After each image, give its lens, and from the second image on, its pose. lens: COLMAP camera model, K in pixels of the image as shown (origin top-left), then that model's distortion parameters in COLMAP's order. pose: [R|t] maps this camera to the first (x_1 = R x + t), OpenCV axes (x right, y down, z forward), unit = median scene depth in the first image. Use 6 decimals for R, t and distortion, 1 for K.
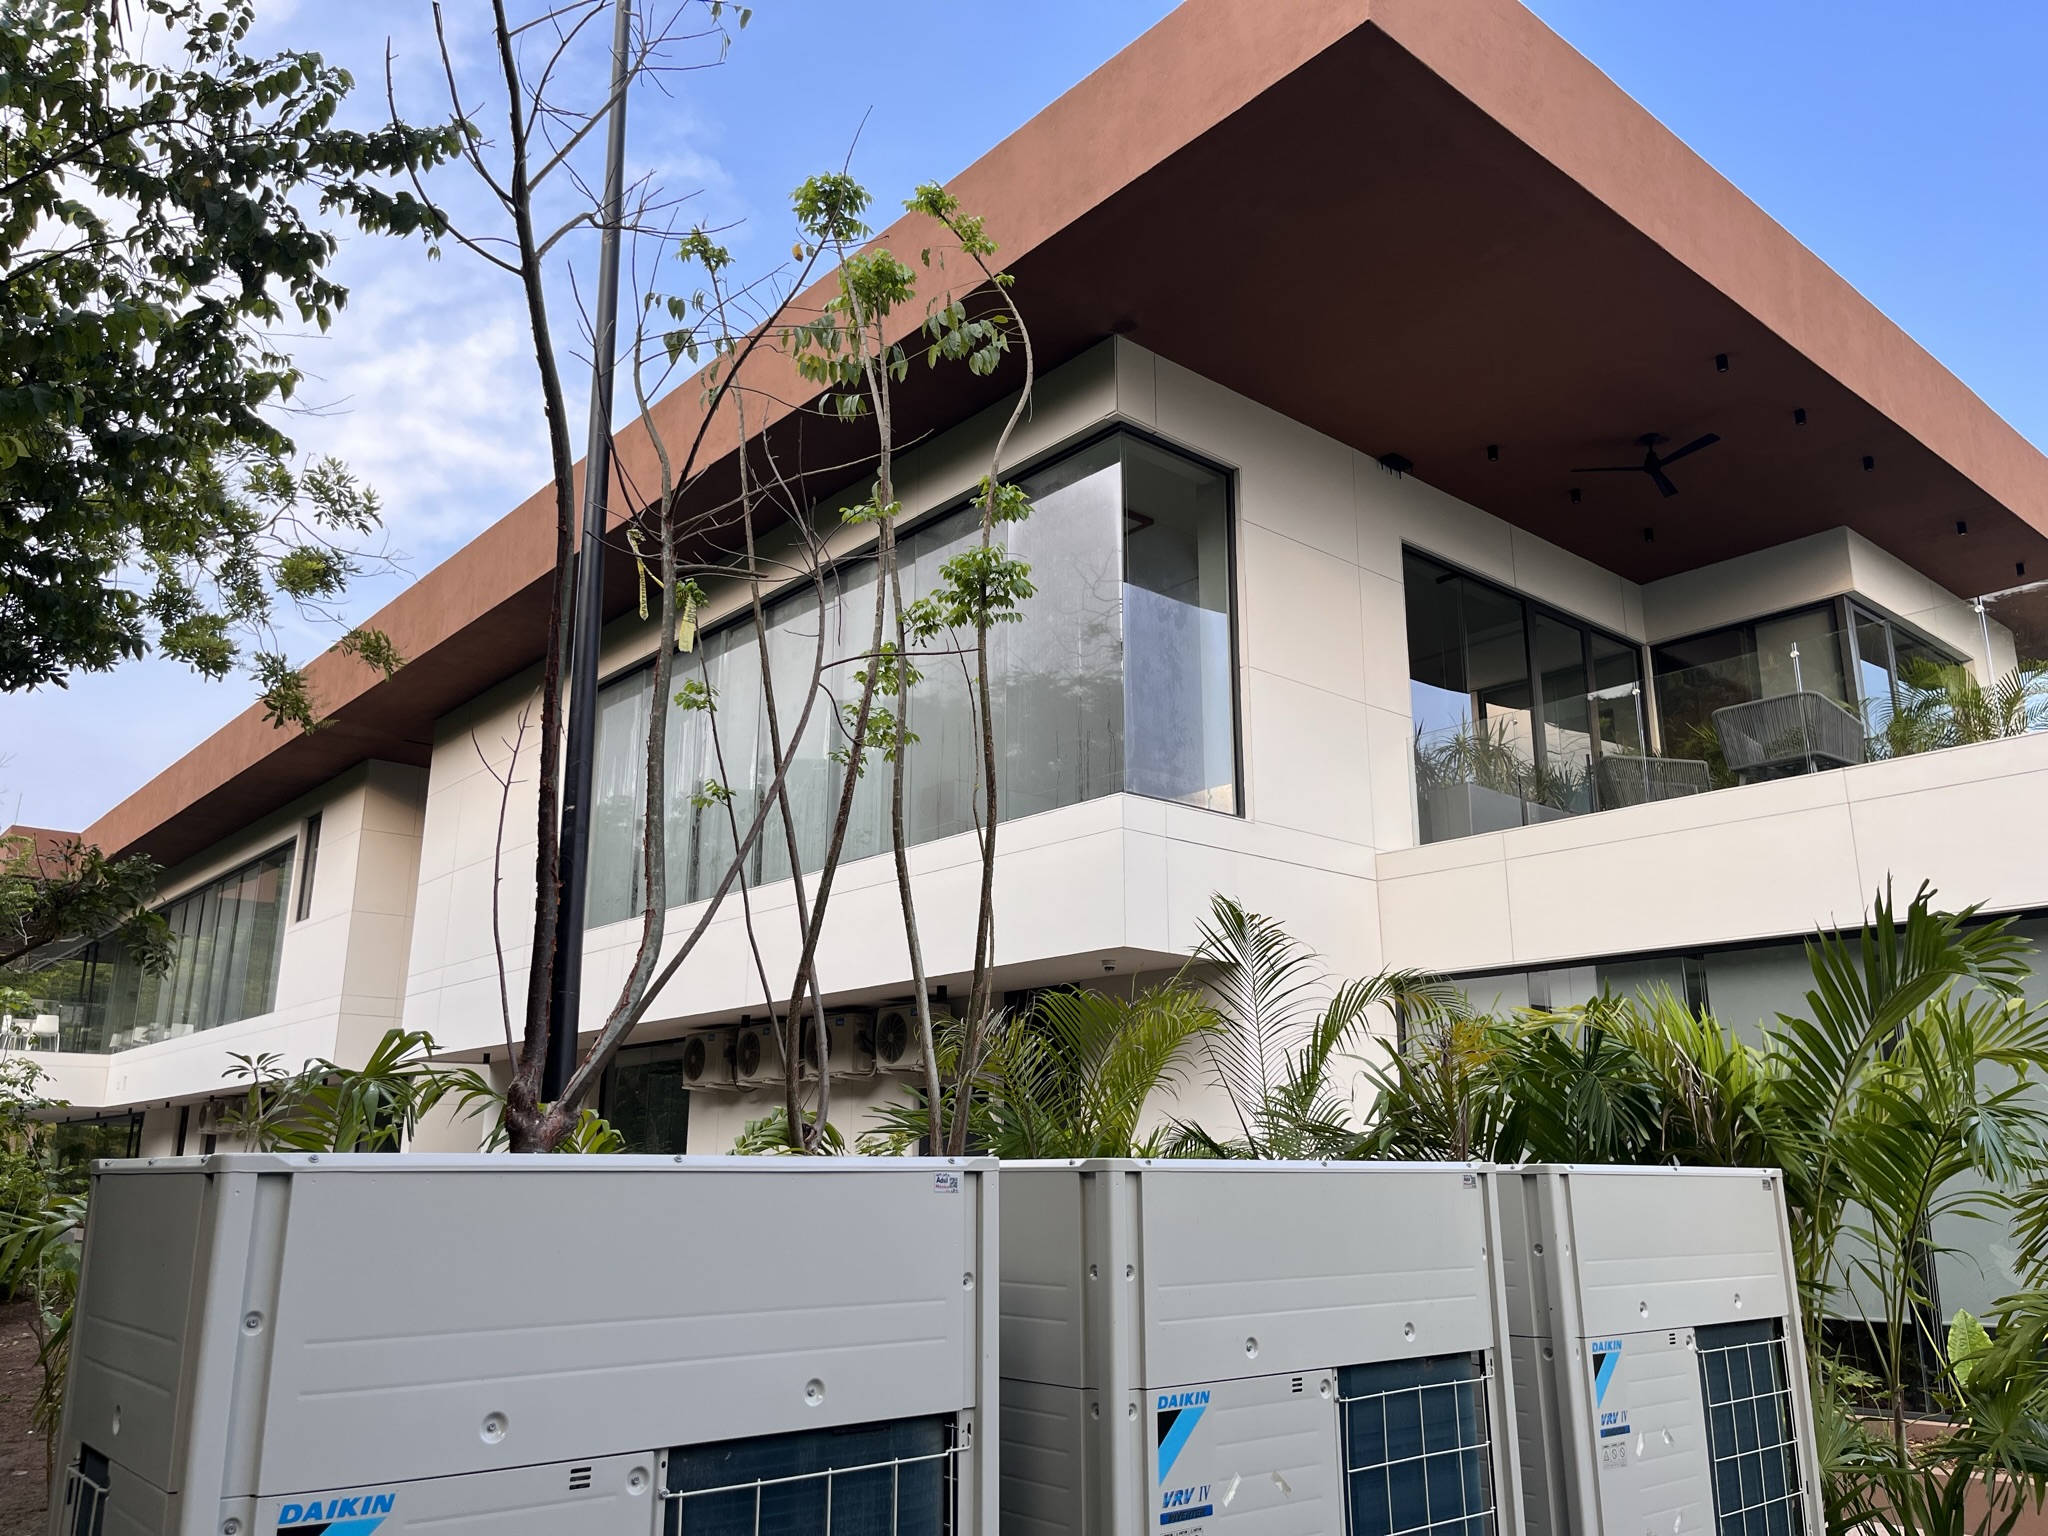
lens RADIAL K [[1541.9, 0, 1024.0], [0, 1541.9, 768.0], [0, 0, 1]] dist [0.077273, -0.110999]
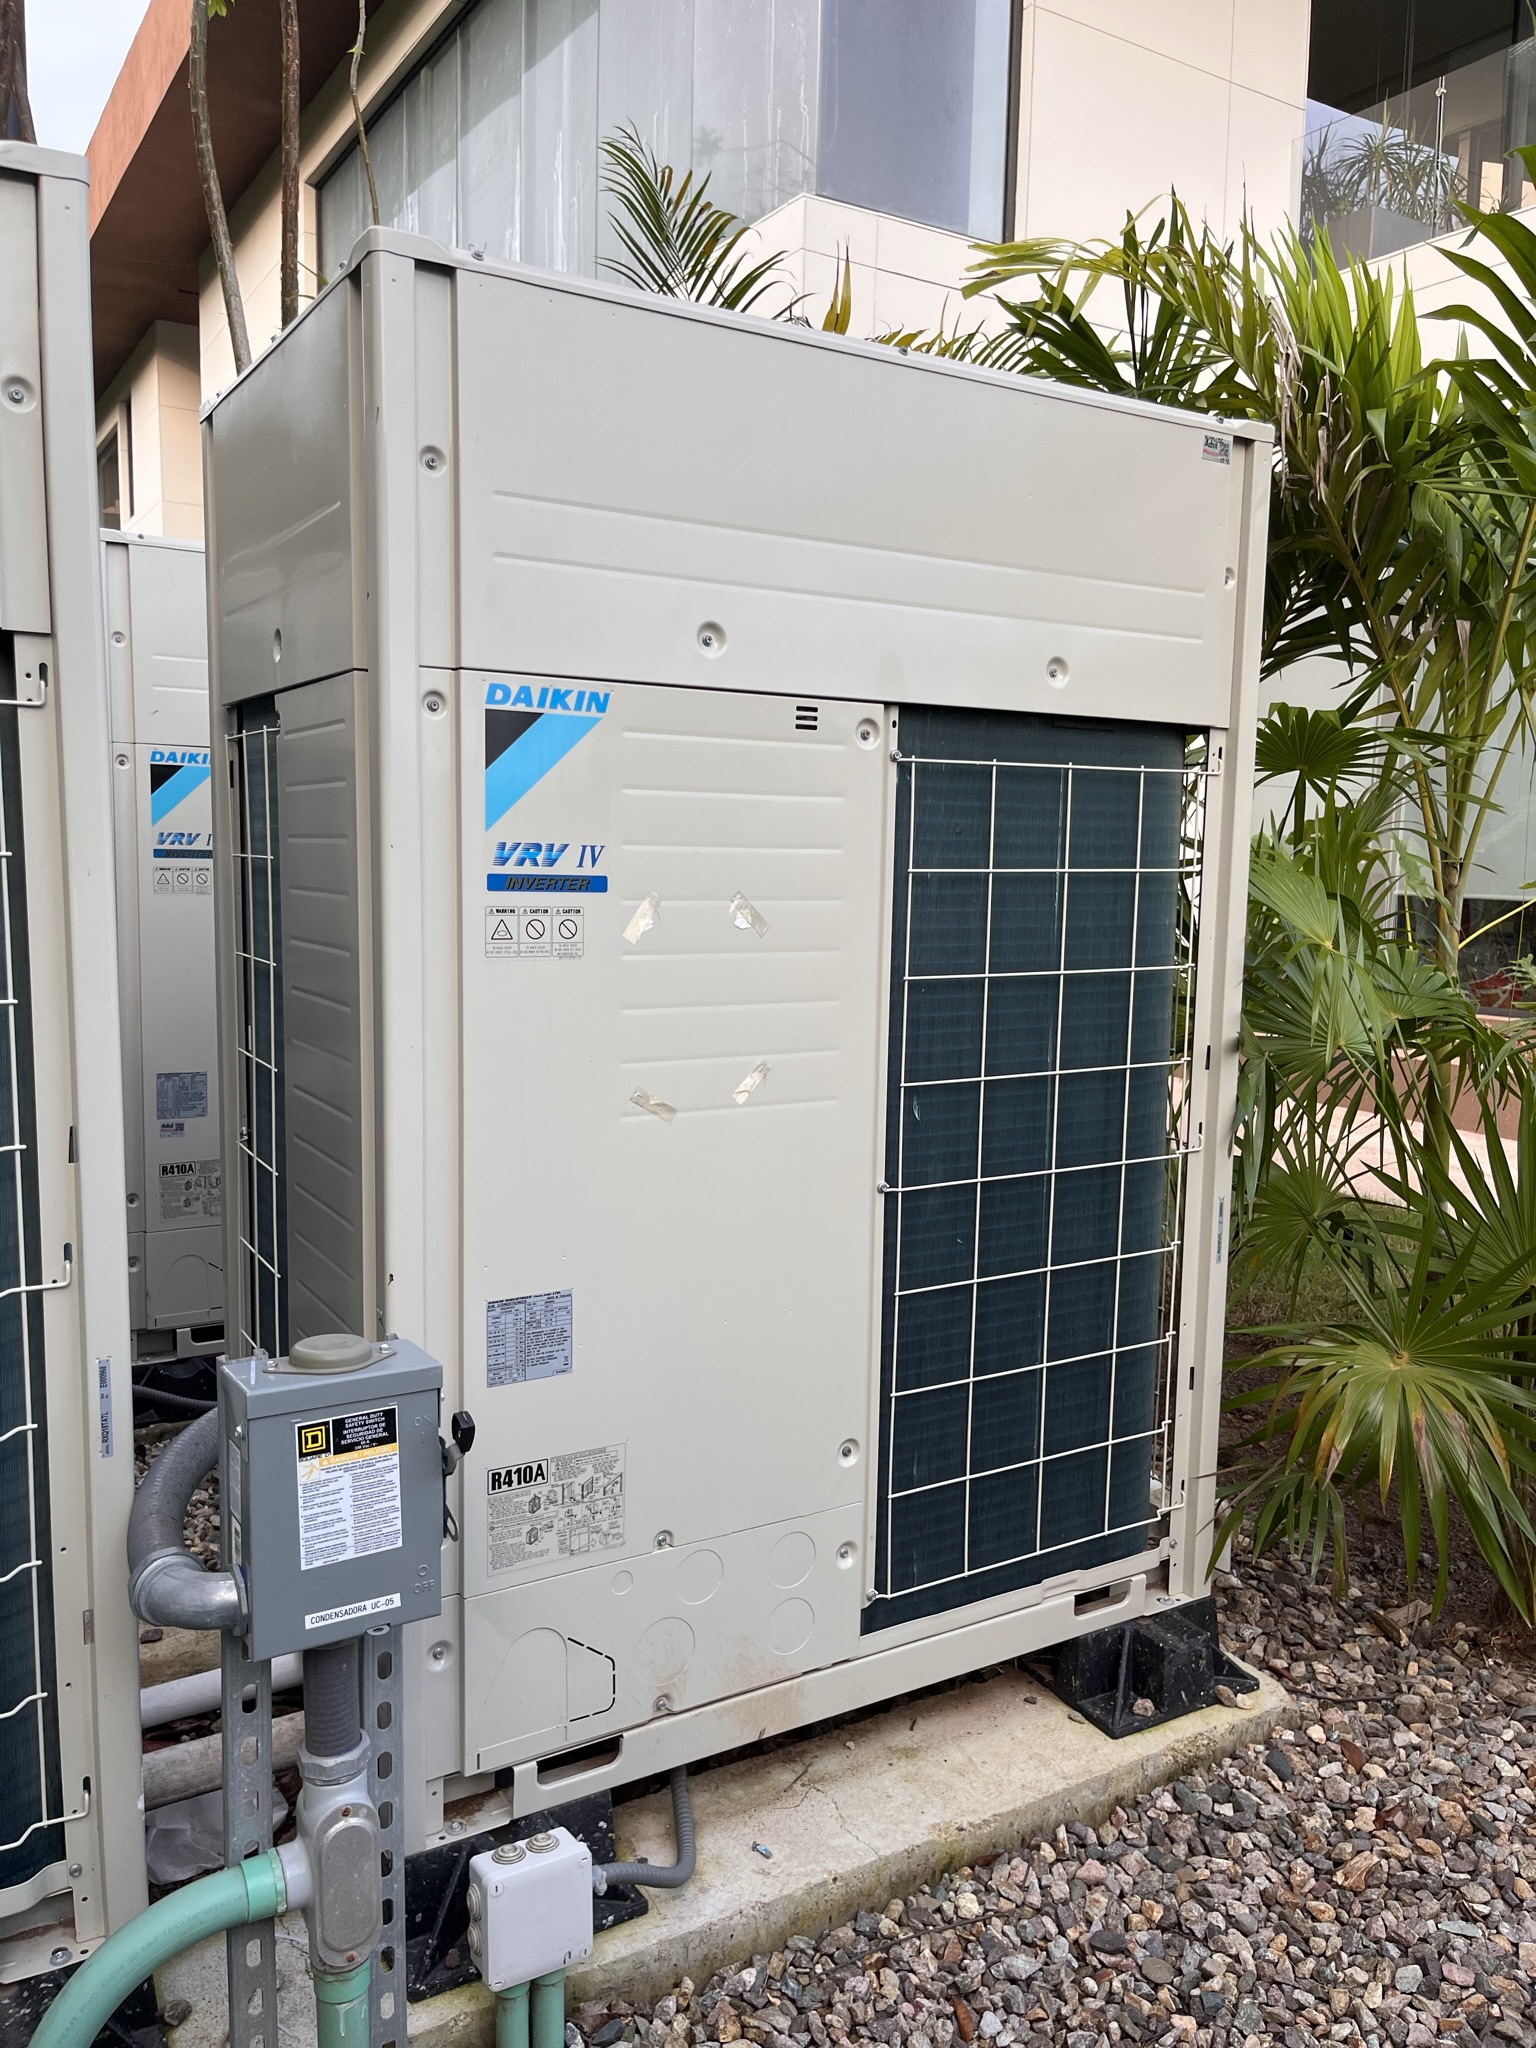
lens RADIAL K [[1550.3, 0, 750.8], [0, 1550.3, 1056.9], [0, 0, 1]] dist [0.063310, -0.094719]
pose [[0.985654, 0.038761, -0.164269, -0.049438], [0.025968, 0.926856, 0.374517, 0.090567], [0.166771, -0.373410, 0.912553, 0.047514]]
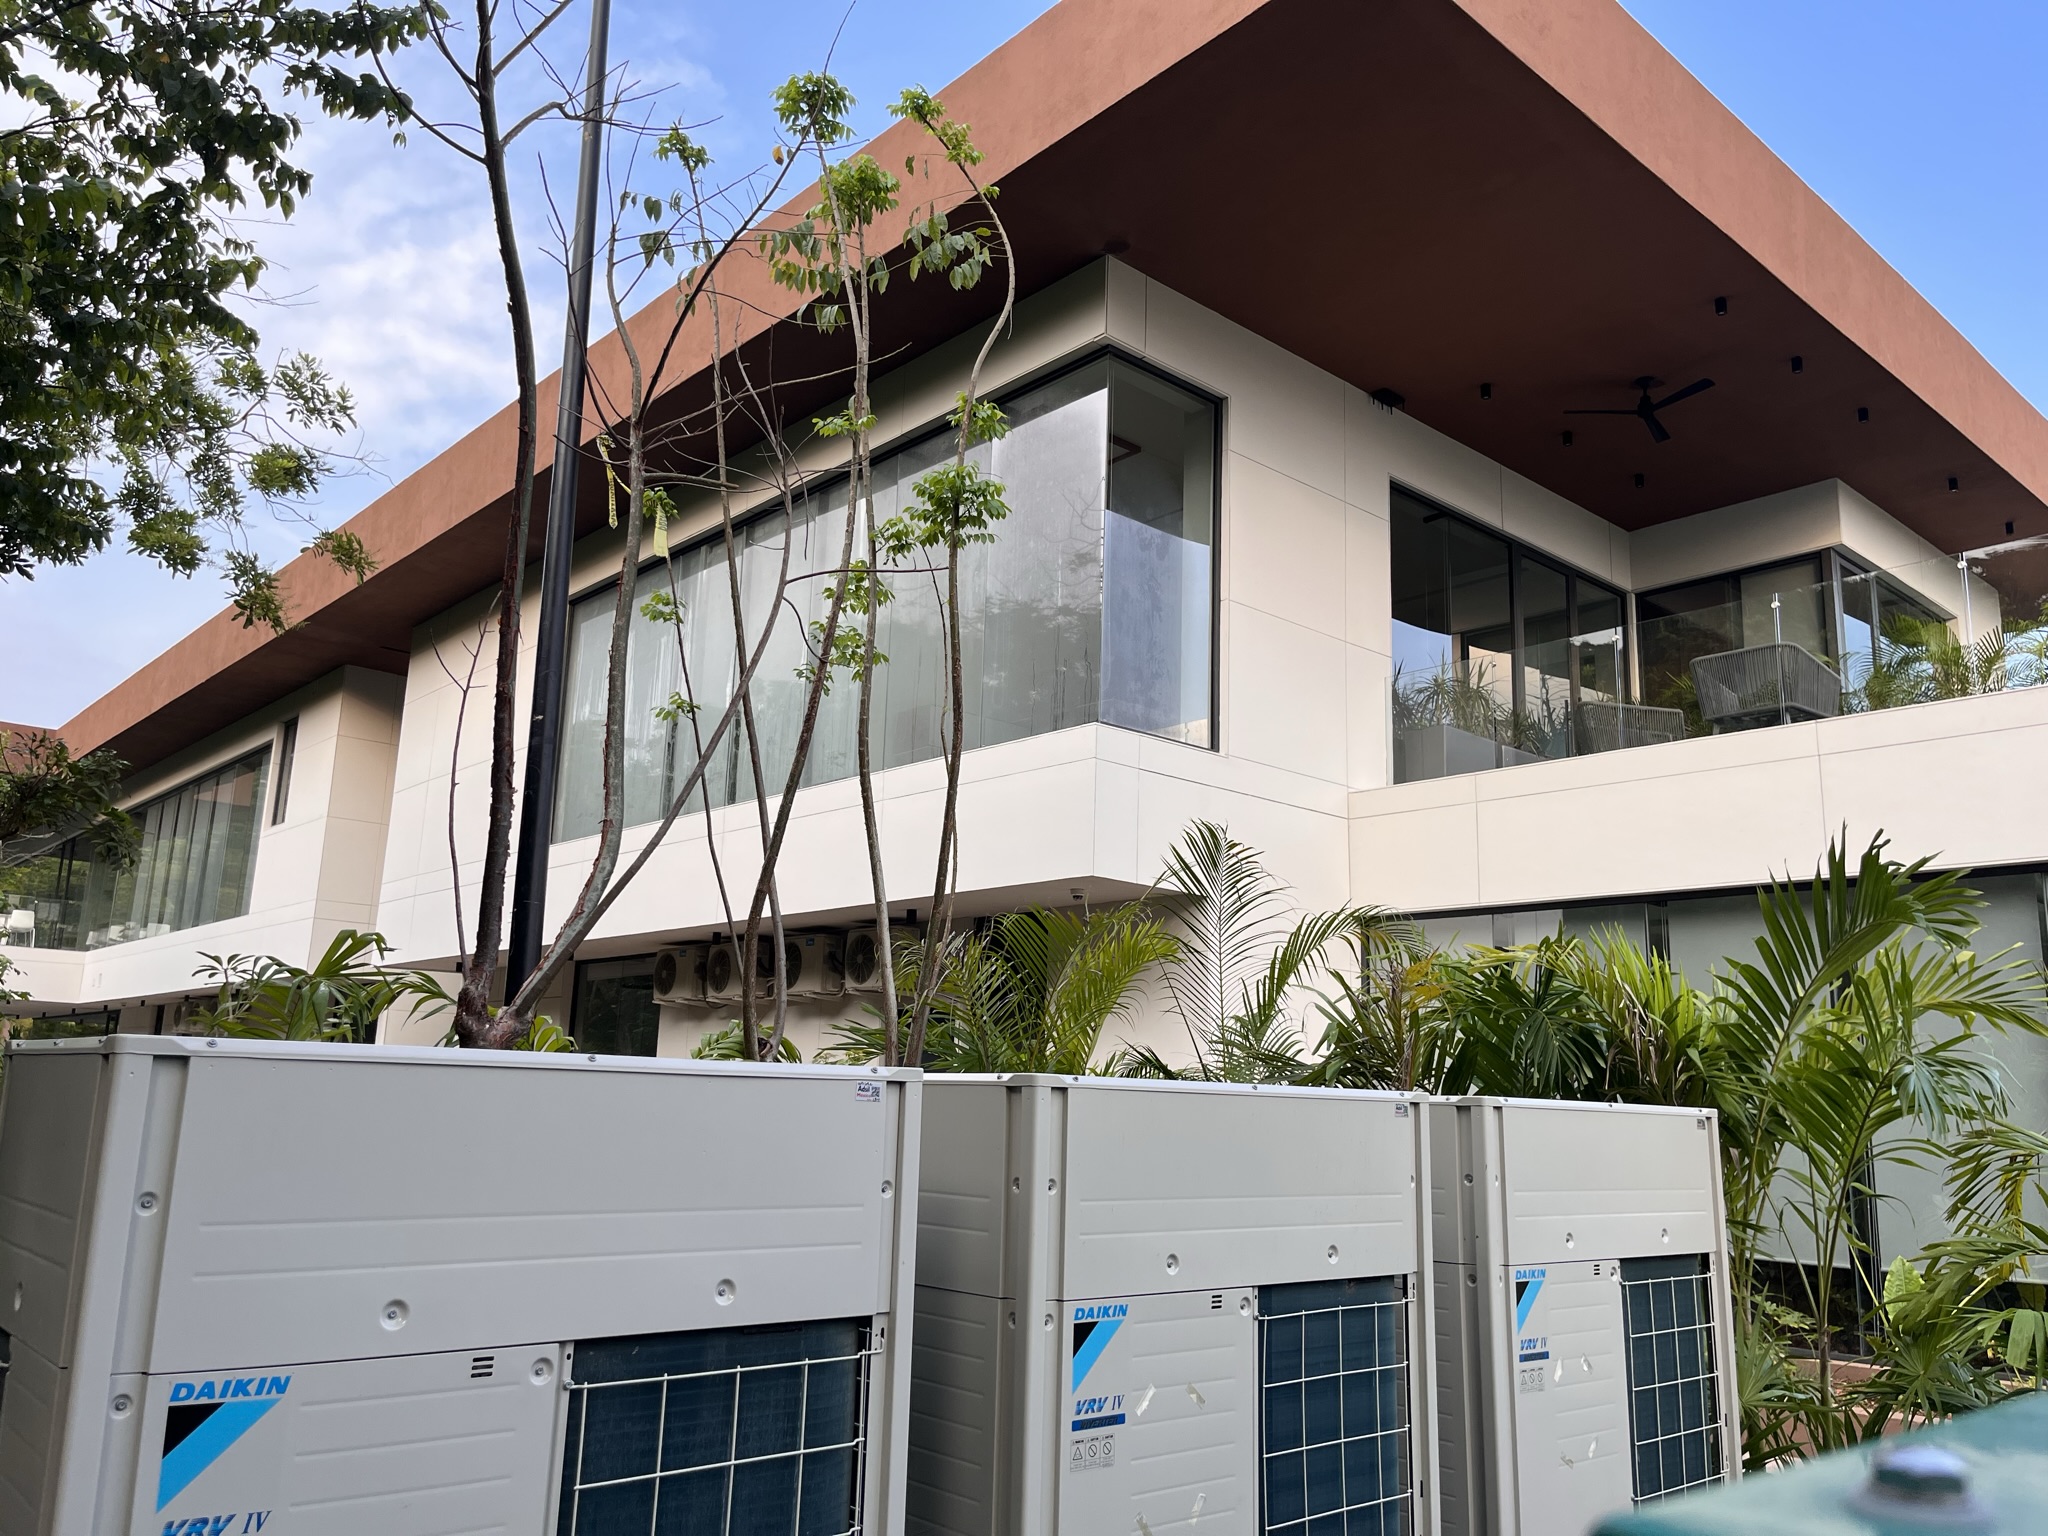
lens RADIAL K [[1541.5, 0, 1021.2], [0, 1541.5, 775.7], [0, 0, 1]] dist [0.079627, -0.114236]
pose [[0.999423, 0.032962, 0.008189, 0.012231], [-0.033329, 0.998211, 0.049646, 0.003916], [-0.006538, -0.049890, 0.998733, 0.003873]]
